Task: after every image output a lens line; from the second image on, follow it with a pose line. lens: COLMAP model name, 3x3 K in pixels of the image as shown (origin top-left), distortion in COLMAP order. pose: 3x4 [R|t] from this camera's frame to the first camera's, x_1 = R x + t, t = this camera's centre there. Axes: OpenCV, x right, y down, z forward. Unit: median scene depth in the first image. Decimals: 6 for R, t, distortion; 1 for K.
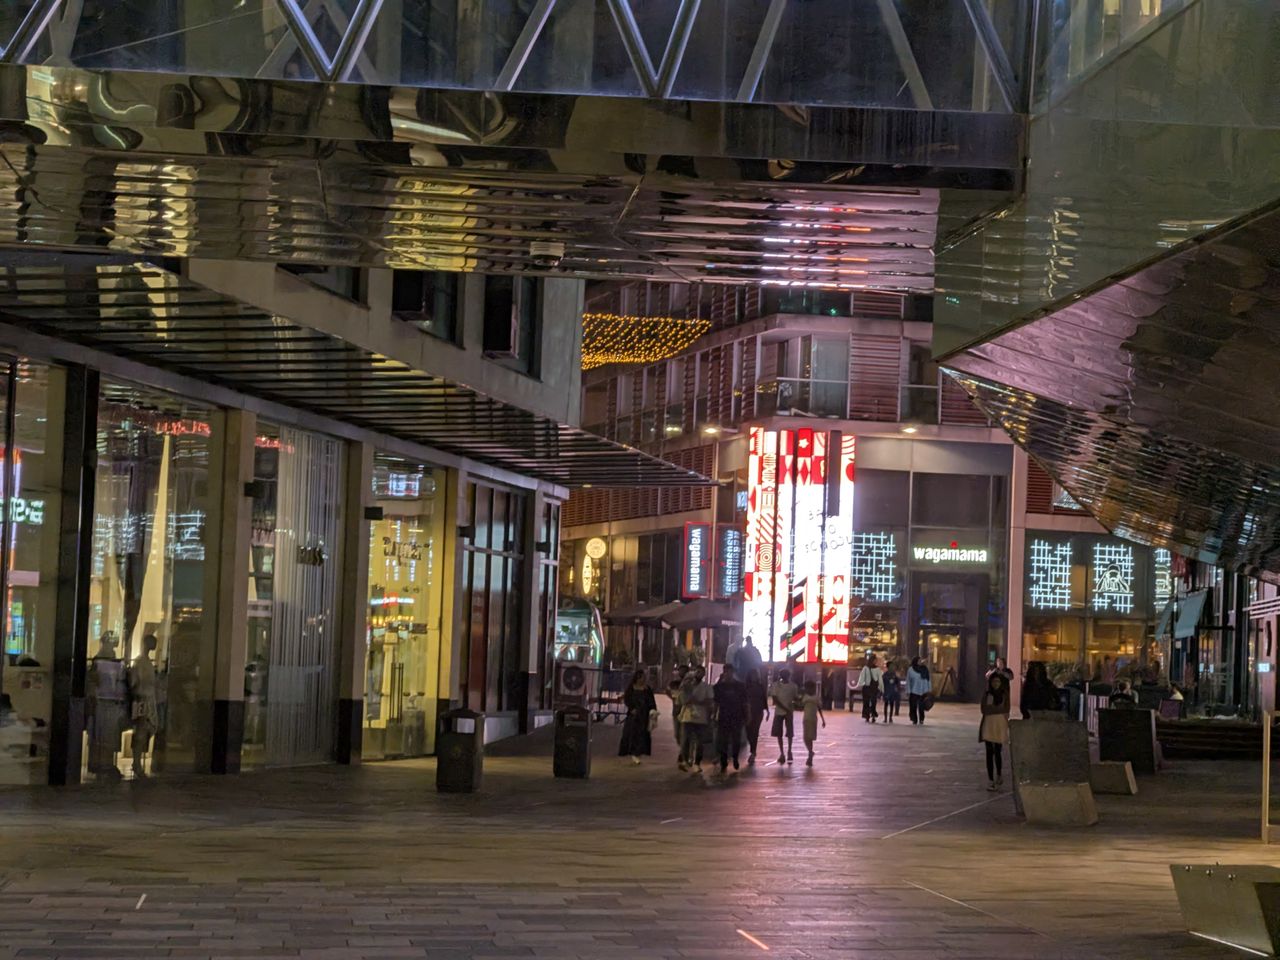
lens RADIAL K [[4074.2, 0, 640.0], [0, 4074.2, 480.0], [0, 0, 1]] dist [0.106034, 0.304344]
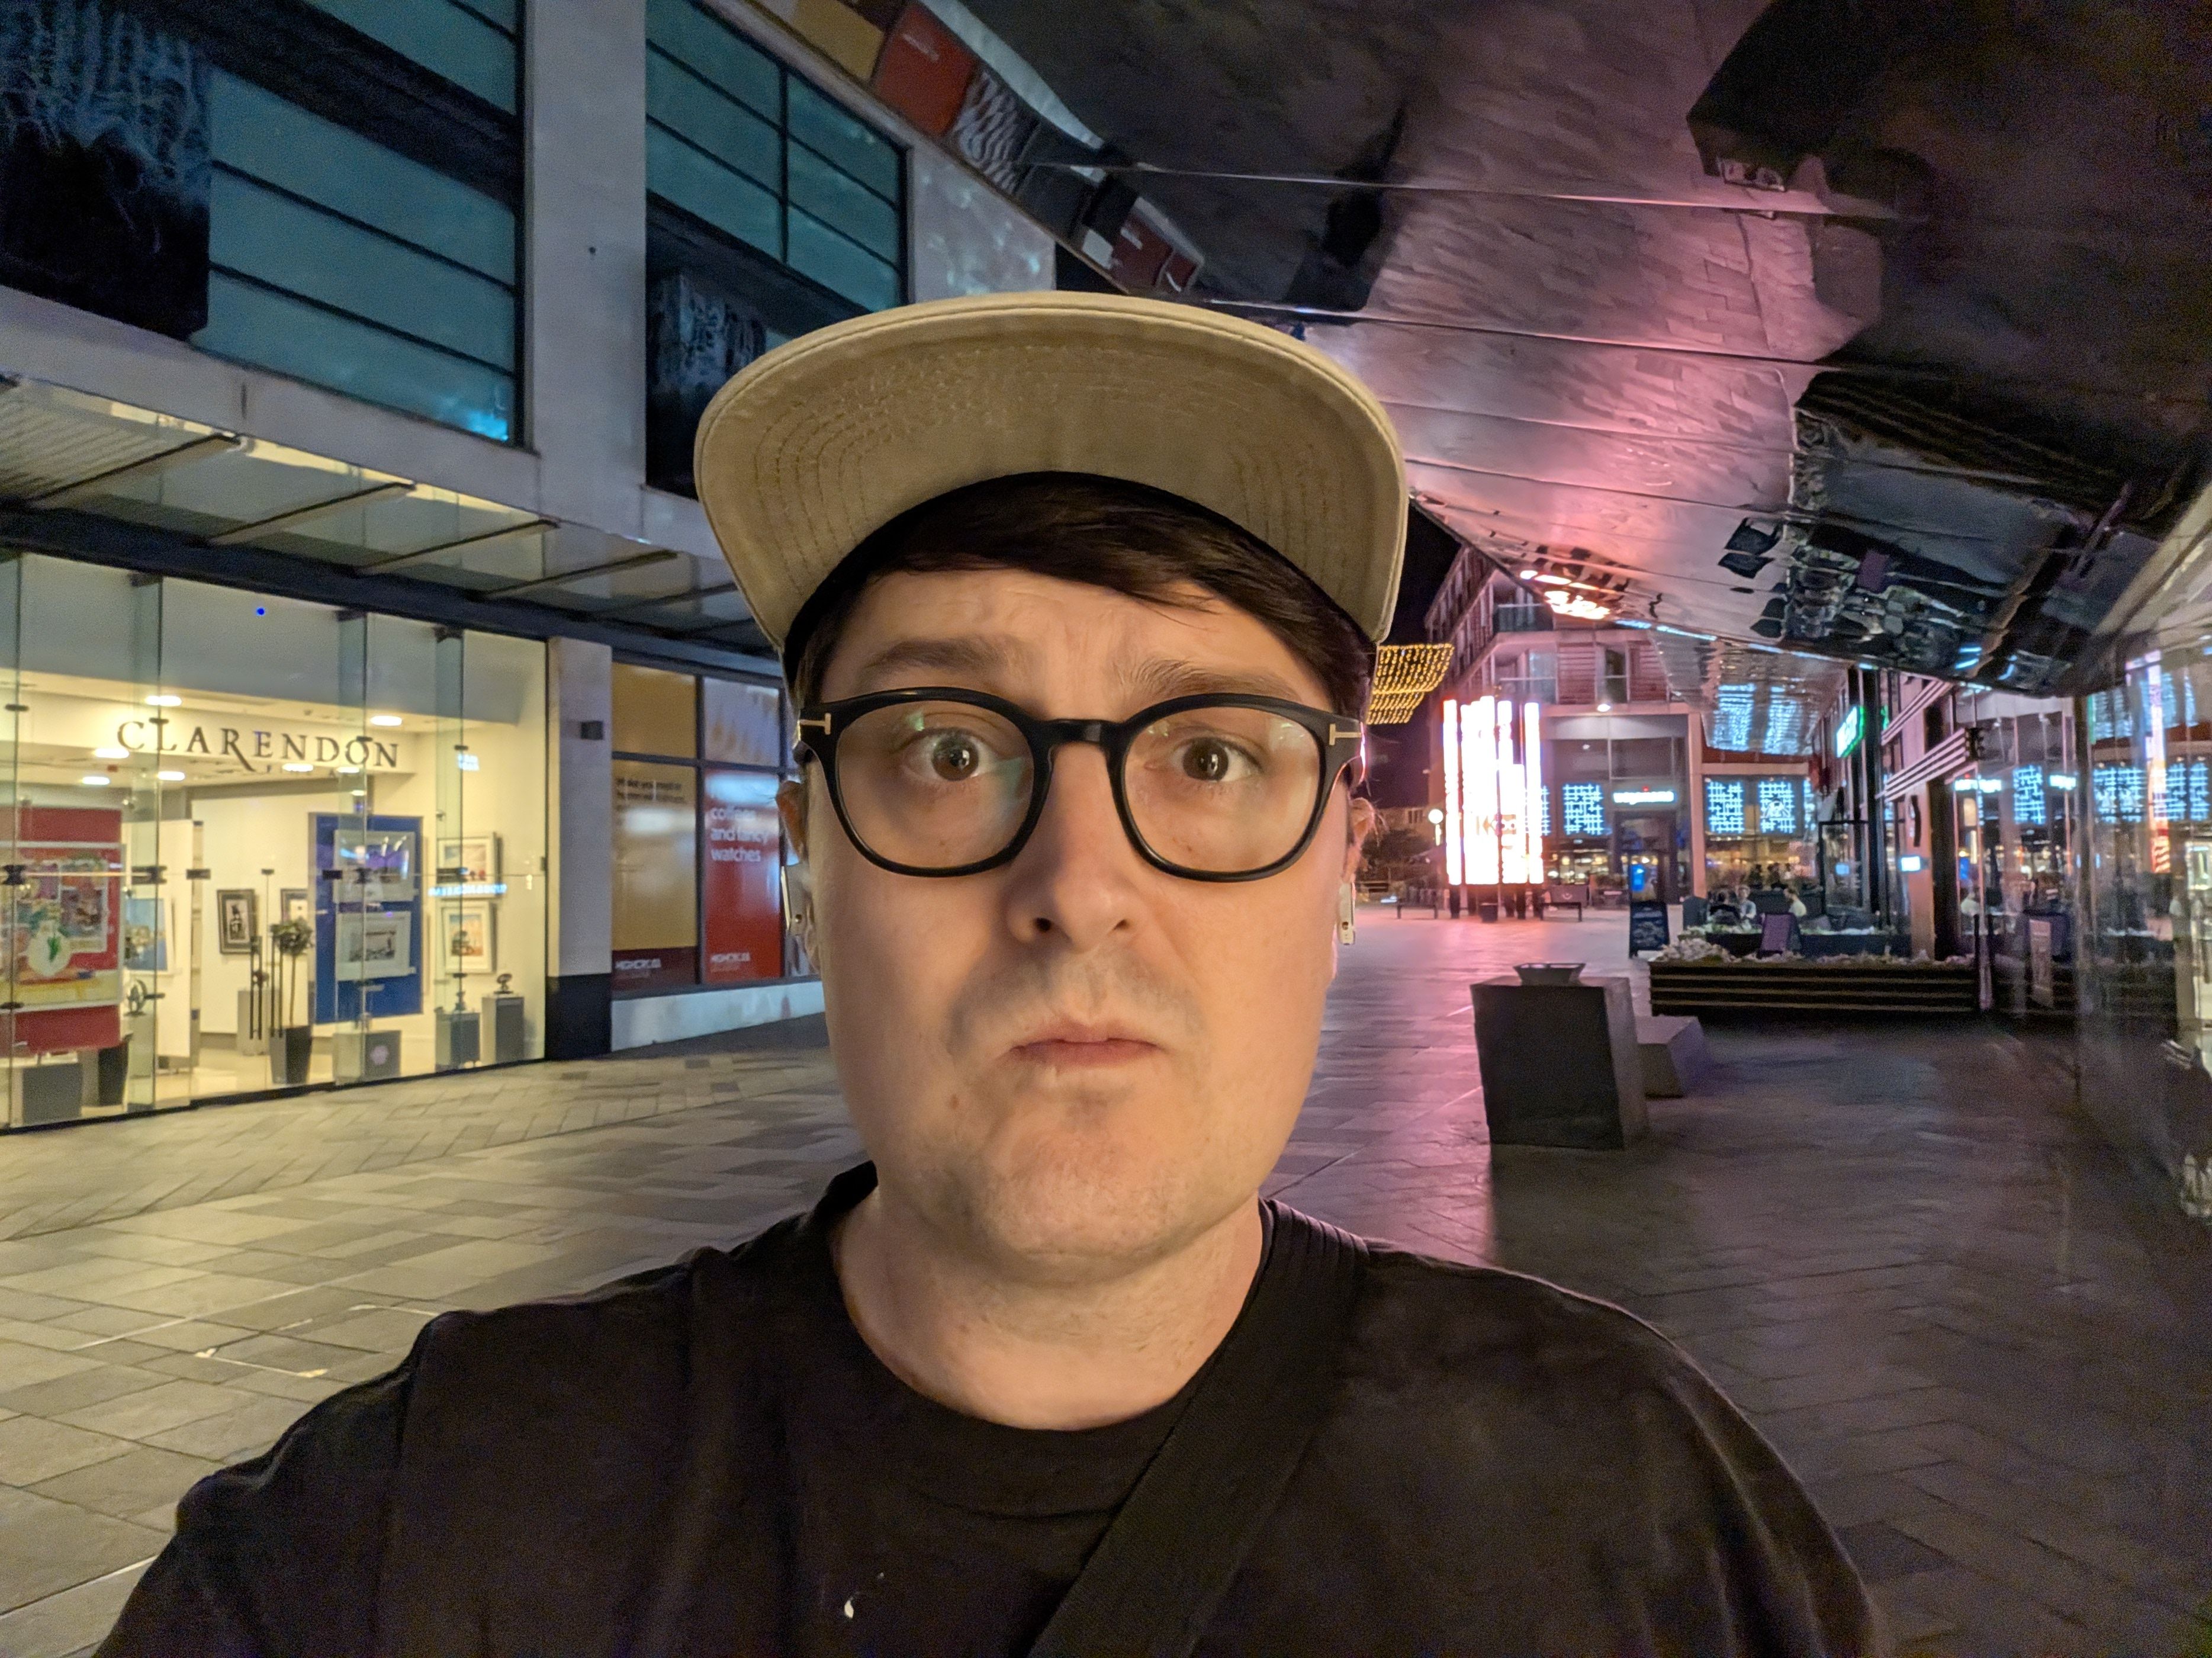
lens RADIAL K [[1485.5, 0, 1106.0], [0, 1485.5, 829.0], [0, 0, 1]] dist [-0.000226, -0.000360]
pose [[0.941142, -0.063822, -0.331931, 0.071471], [0.064343, 0.997883, -0.009433, 0.022169], [0.331831, -0.012479, 0.943256, 0.473254]]
